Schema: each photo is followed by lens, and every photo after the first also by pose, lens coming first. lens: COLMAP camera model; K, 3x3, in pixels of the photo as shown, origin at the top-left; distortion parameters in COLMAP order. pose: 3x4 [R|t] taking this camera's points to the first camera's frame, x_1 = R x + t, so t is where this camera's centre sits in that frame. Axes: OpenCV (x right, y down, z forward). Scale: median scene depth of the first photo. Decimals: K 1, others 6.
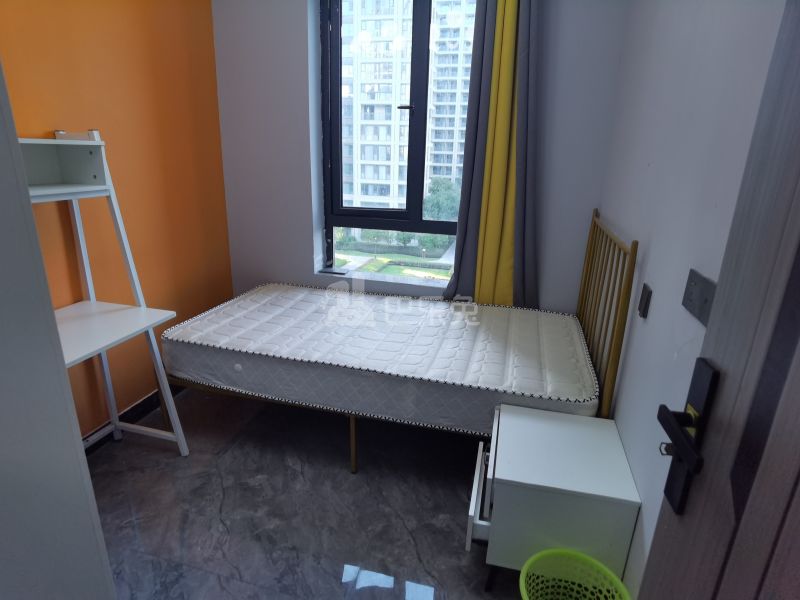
lens RADIAL K [[467.7, 0, 400.0], [0, 467.7, 300.0], [0, 0, 1]] dist [-0.000122, 0.001271]
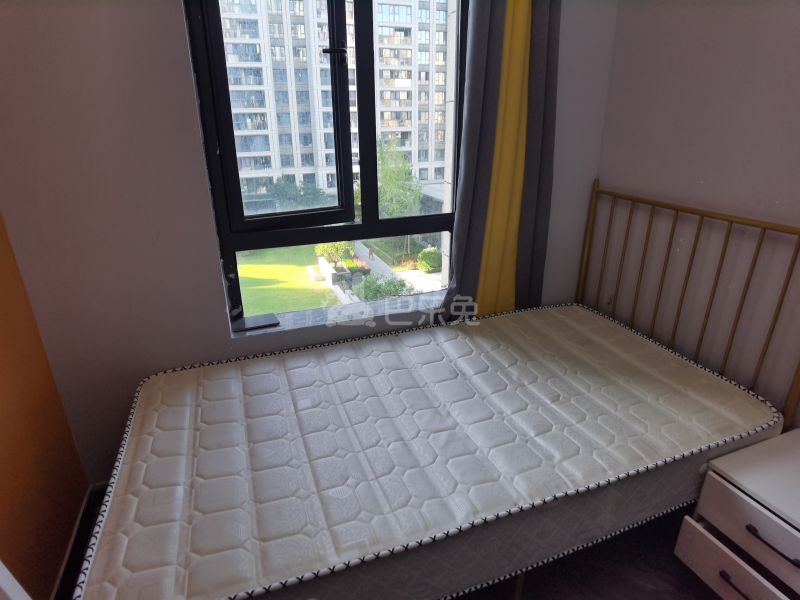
lens RADIAL K [[468.8, 0, 400.0], [0, 468.8, 300.0], [0, 0, 1]] dist [-0.037234, -0.001155]
pose [[0.818671, -0.243662, 0.520006, -0.488947], [0.204055, 0.969856, 0.133196, -0.220294], [-0.536785, -0.002933, 0.843714, 0.632384]]
